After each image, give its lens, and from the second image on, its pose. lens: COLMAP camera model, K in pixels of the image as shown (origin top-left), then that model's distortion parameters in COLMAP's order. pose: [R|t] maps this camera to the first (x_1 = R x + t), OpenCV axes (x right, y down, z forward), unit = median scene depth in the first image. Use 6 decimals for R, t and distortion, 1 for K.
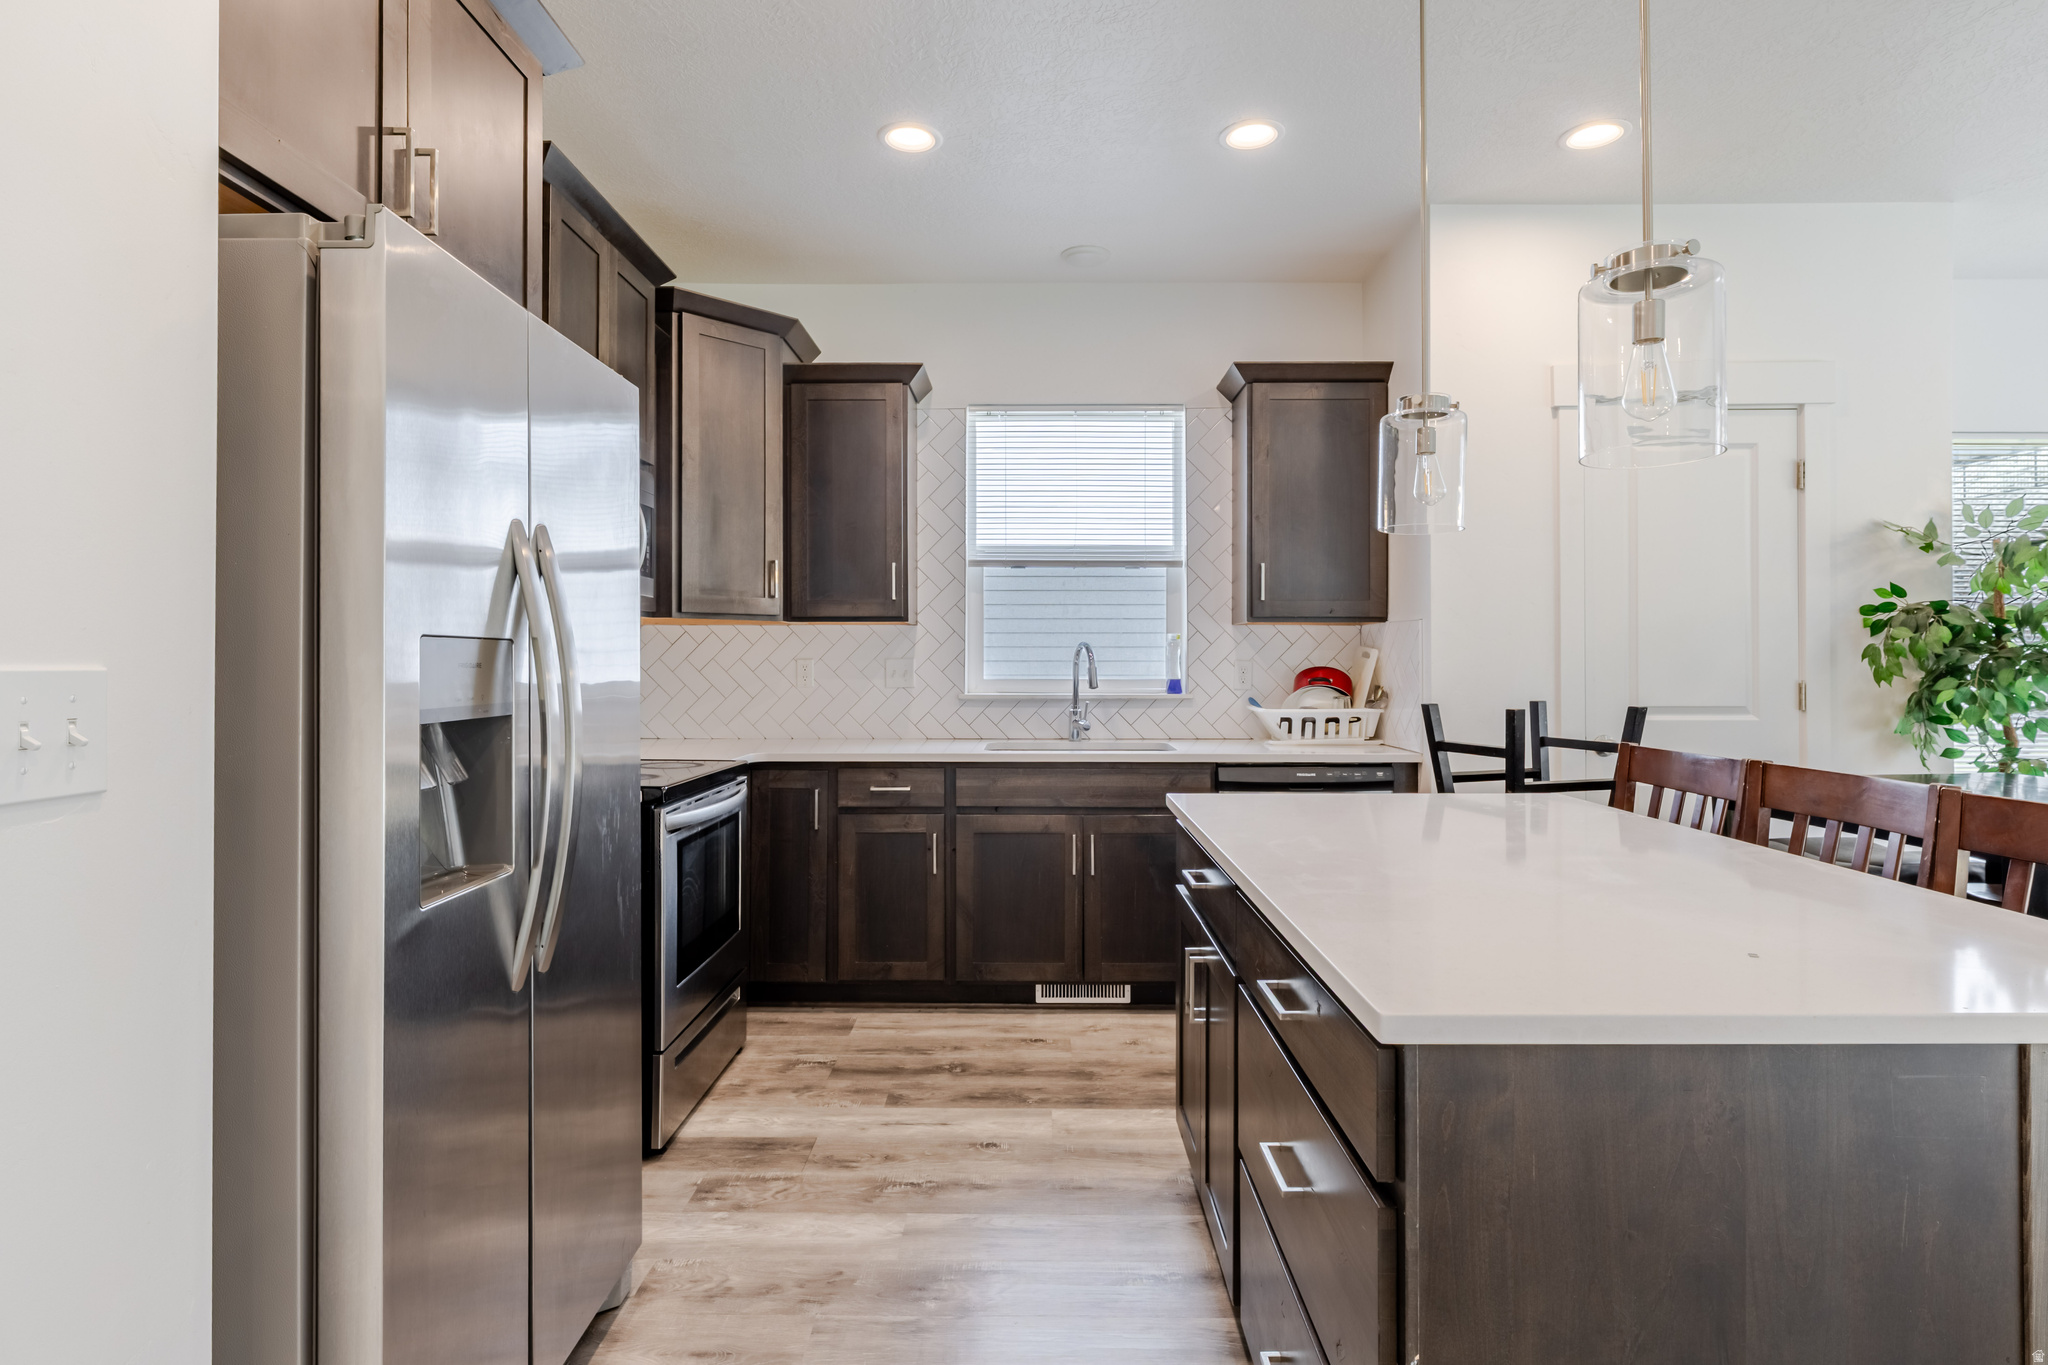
lens RADIAL K [[1032.9, 0, 1030.2], [0, 1032.9, 653.6], [0, 0, 1]] dist [-0.000277, 0.001484]
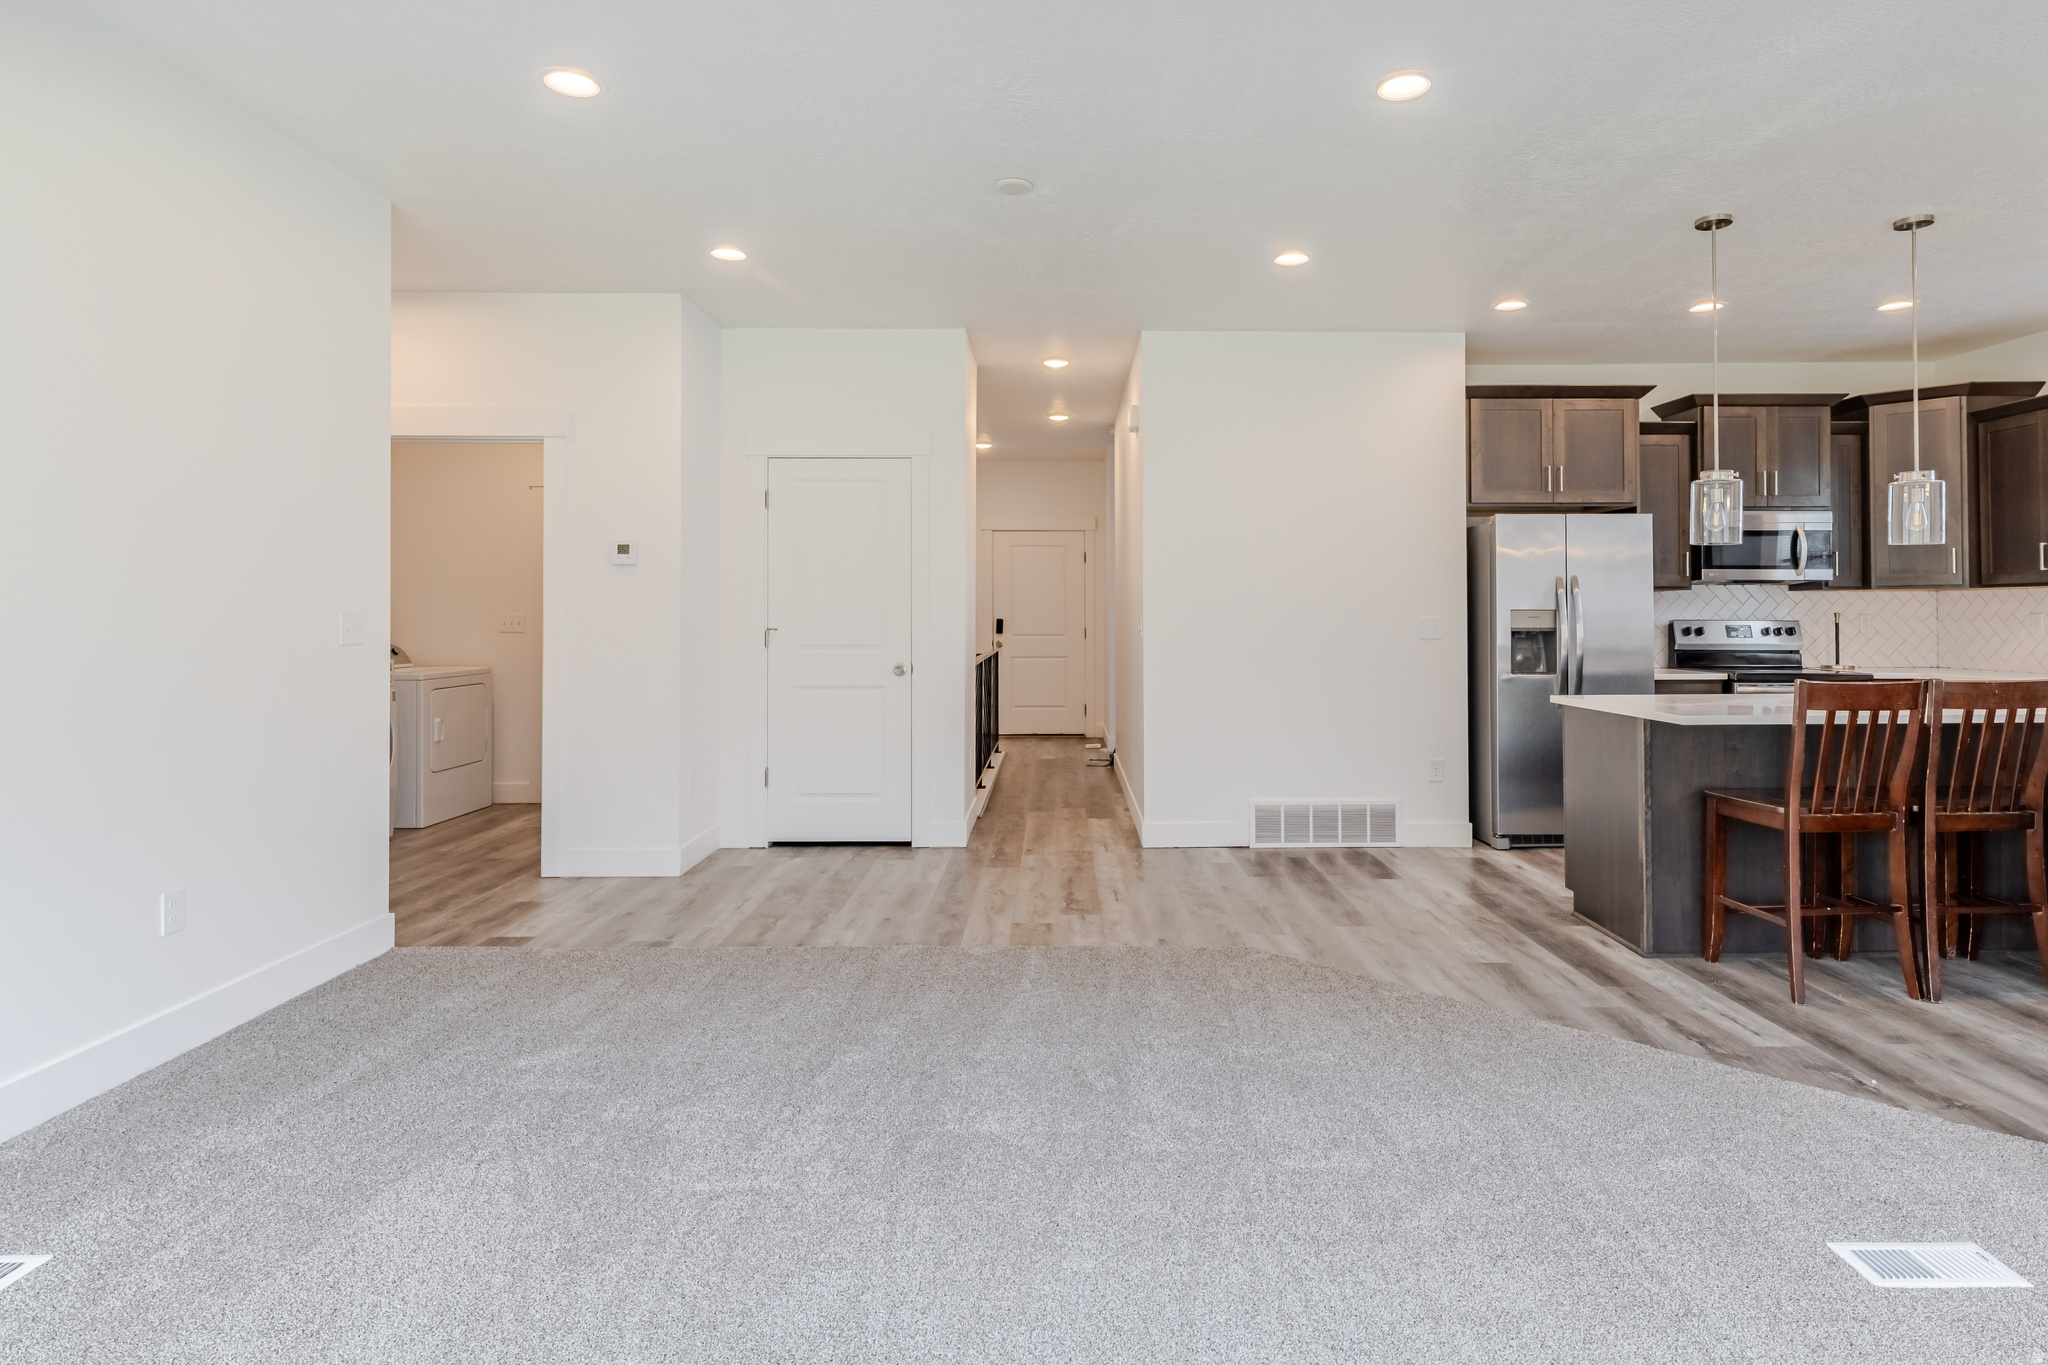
lens RADIAL K [[1092.8, 0, 1060.9], [0, 1092.8, 599.3], [0, 0, 1]] dist [-0.001670, 0.000773]
pose [[0.014901, -0.014081, -0.999790, 1.384146], [0.009311, 0.999859, -0.013943, -0.006029], [0.999846, -0.009101, 0.015030, -0.334335]]
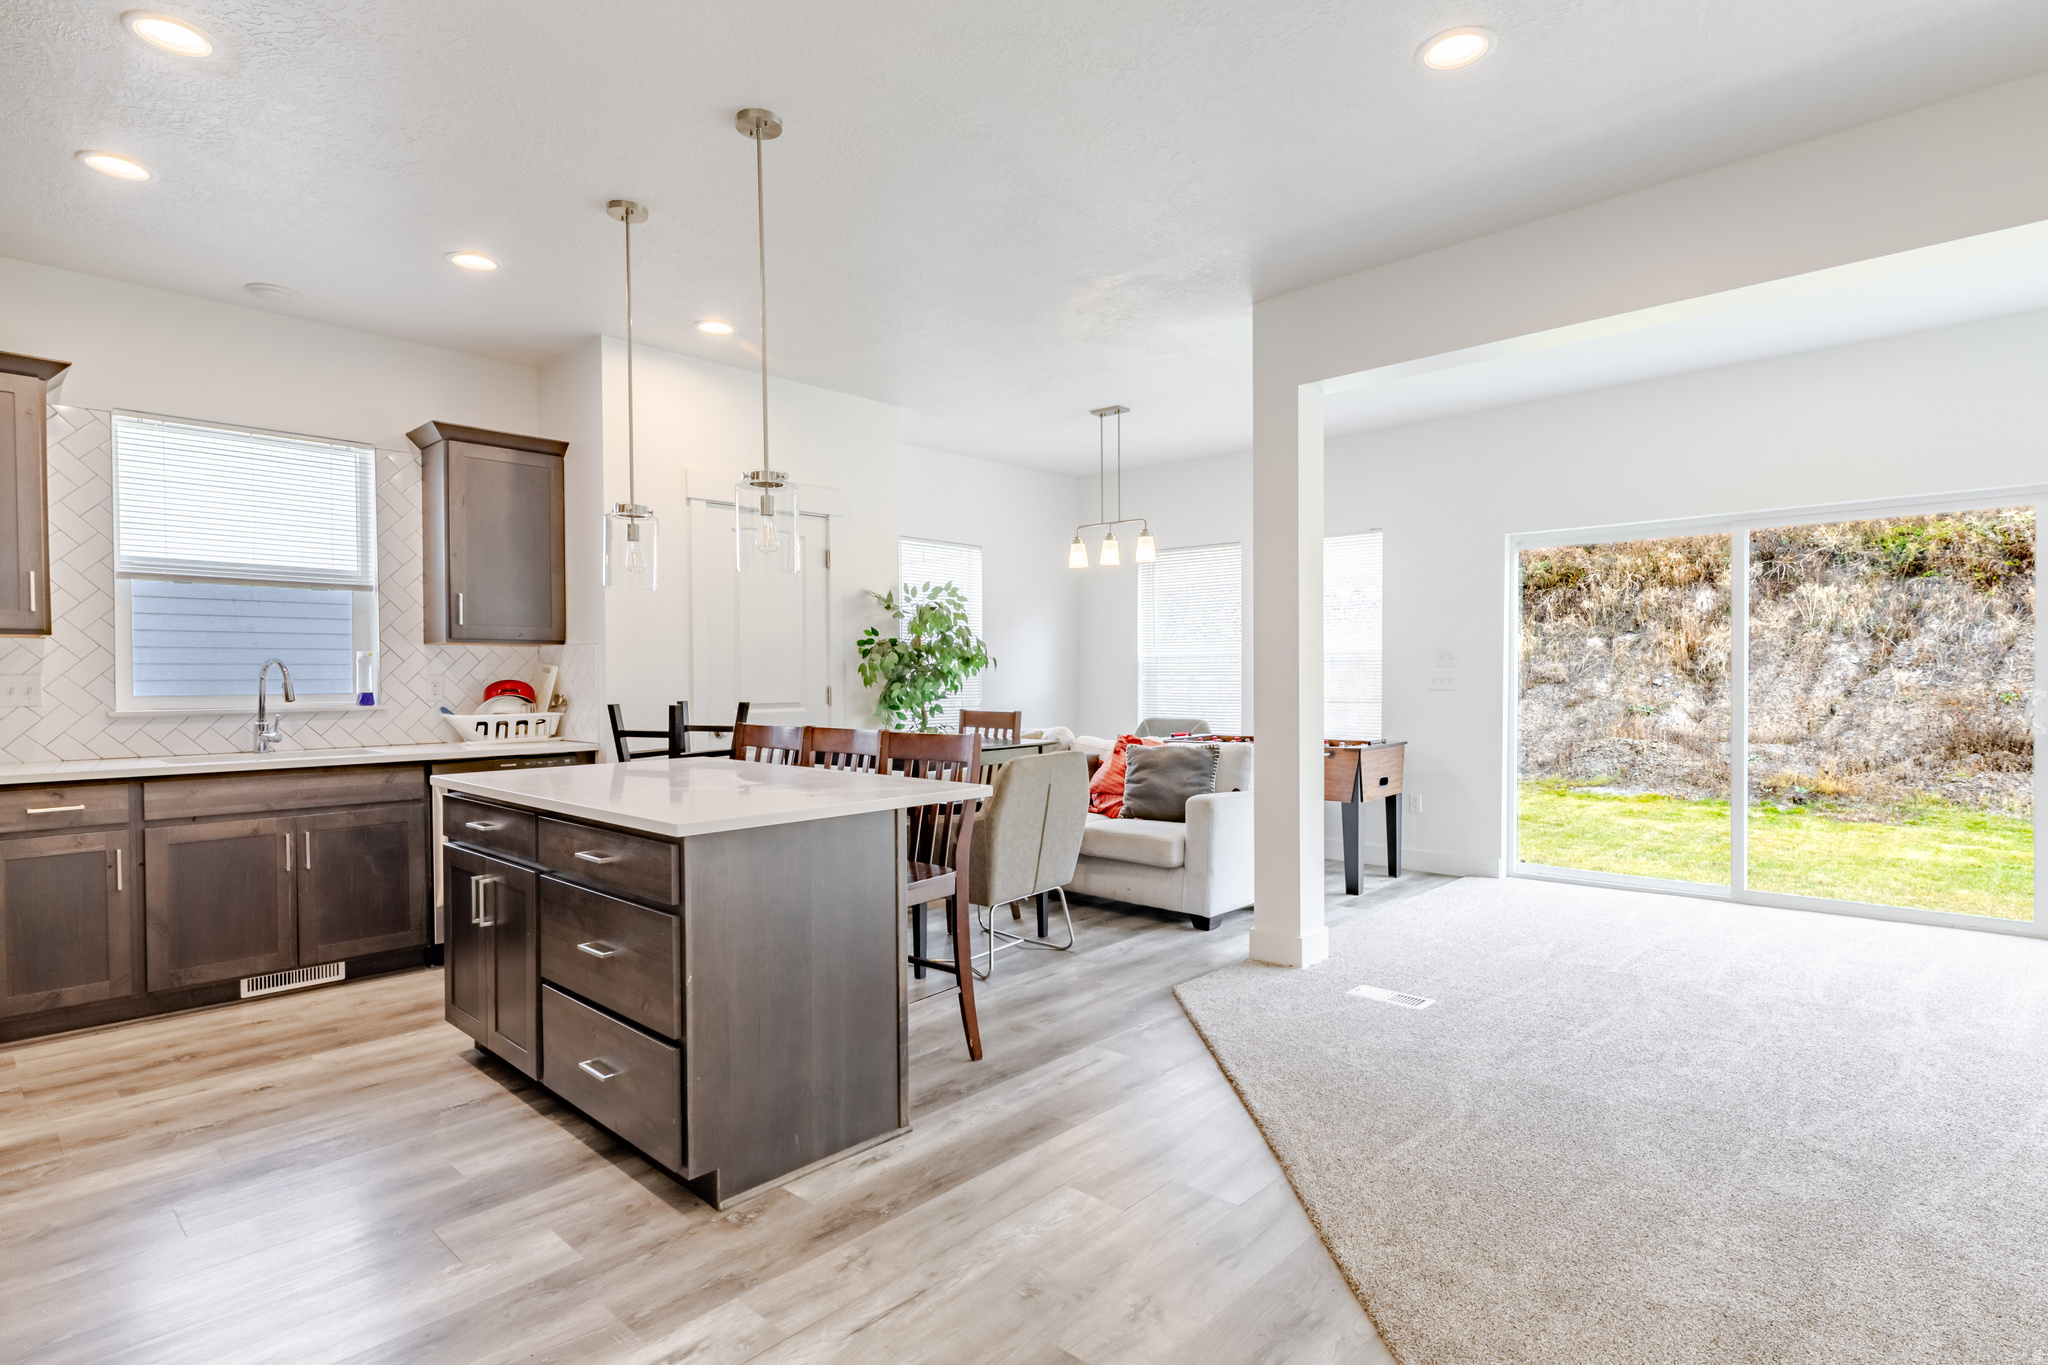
lens RADIAL K [[1032.9, 0, 1021.2], [0, 1032.9, 687.3], [0, 0, 1]] dist [-0.000277, 0.001484]
pose [[0.678786, -0.012641, 0.734227, -0.230616], [0.001590, 0.999875, 0.015744, 0.003553], [-0.734335, -0.009520, 0.678721, -0.311255]]
